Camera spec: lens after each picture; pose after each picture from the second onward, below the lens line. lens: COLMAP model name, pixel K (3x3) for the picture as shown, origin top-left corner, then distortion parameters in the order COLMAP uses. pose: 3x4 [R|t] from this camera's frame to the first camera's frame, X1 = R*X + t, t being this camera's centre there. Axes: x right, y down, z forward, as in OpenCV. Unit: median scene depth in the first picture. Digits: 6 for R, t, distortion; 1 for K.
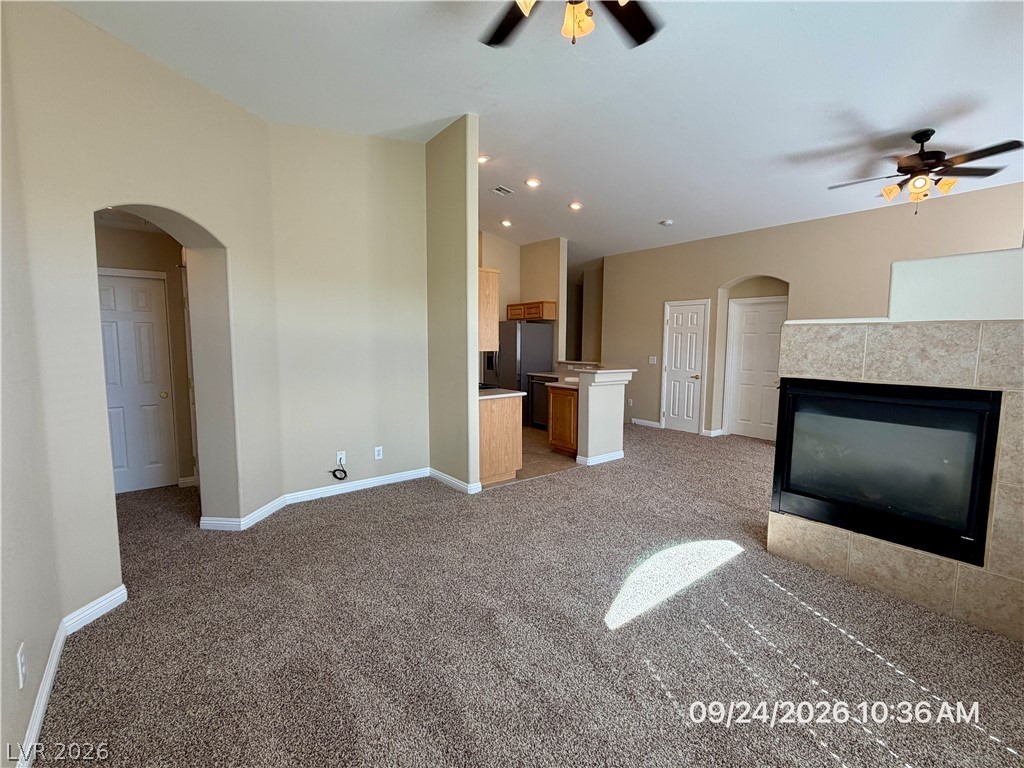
lens RADIAL K [[453.9, 0, 513.6], [0, 453.9, 387.3], [0, 0, 1]] dist [0.002041, 0.000228]
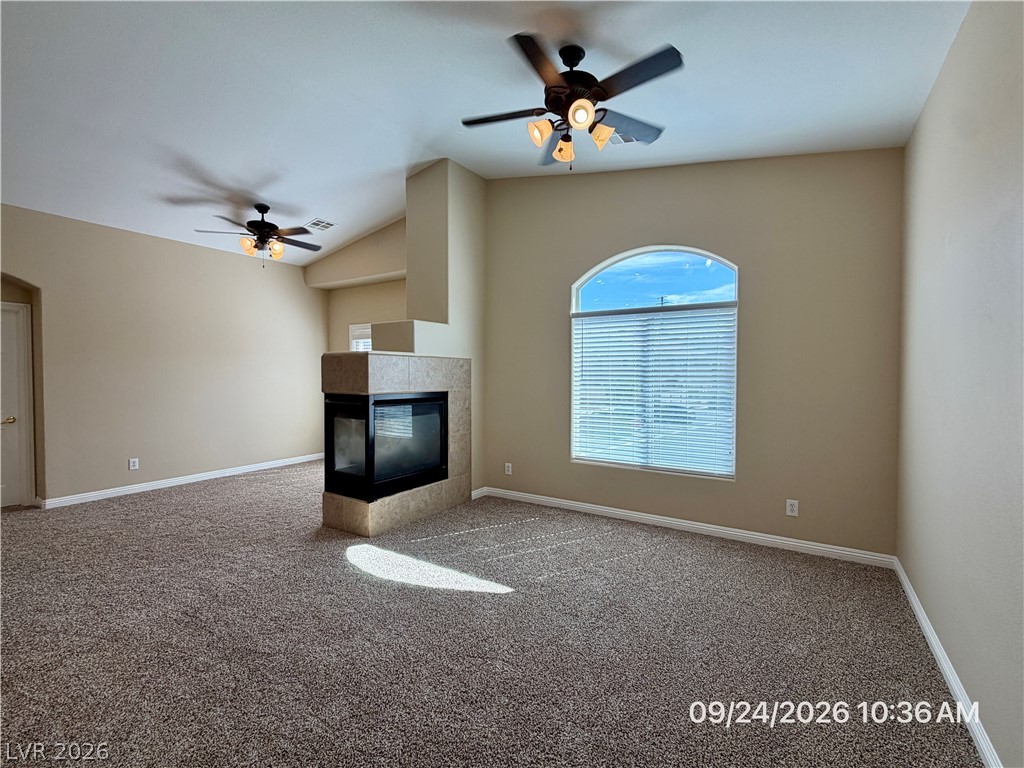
lens RADIAL K [[453.9, 0, 514.9], [0, 453.9, 385.1], [0, 0, 1]] dist [0.002041, 0.000228]
pose [[-0.322172, -0.035855, 0.946002, -0.362759], [0.087301, 0.993899, 0.067402, -0.048614], [-0.942647, 0.104302, -0.317077, 0.496959]]
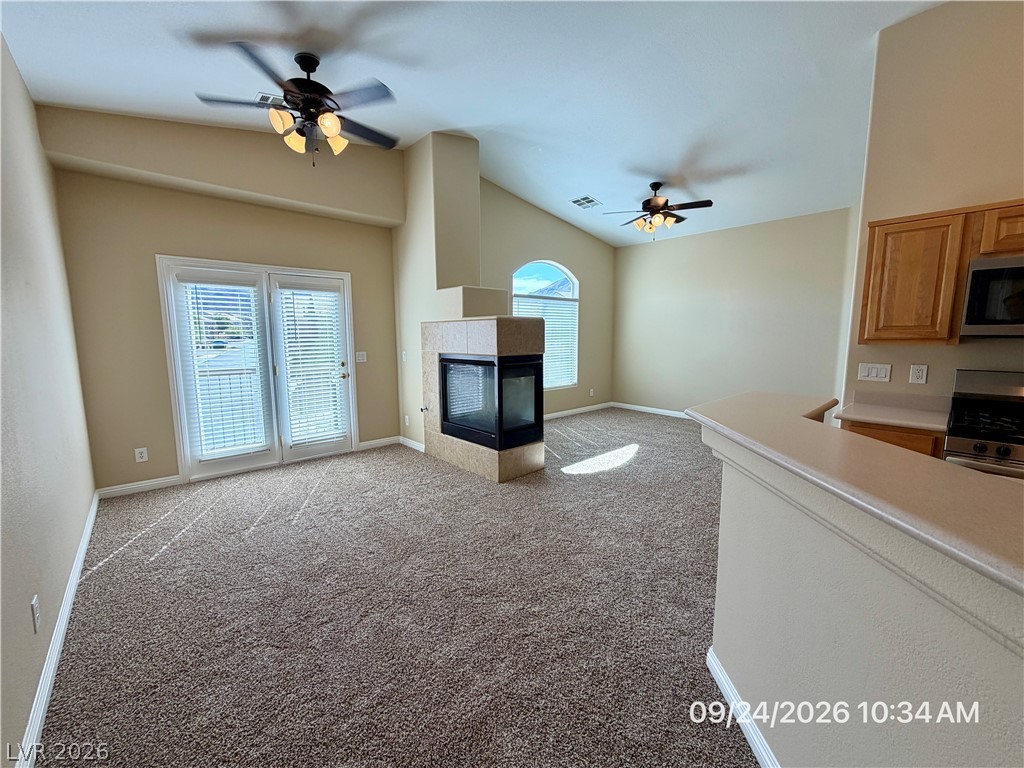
lens RADIAL K [[410.0, 0, 508.5], [0, 410.0, 380.4], [0, 0, 1]] dist [0.002124, 0.000102]
pose [[-0.998106, 0.003872, -0.061395, 0.392494], [-0.009075, 0.977830, 0.209204, -0.109717], [0.060844, 0.209365, -0.975943, 1.162270]]
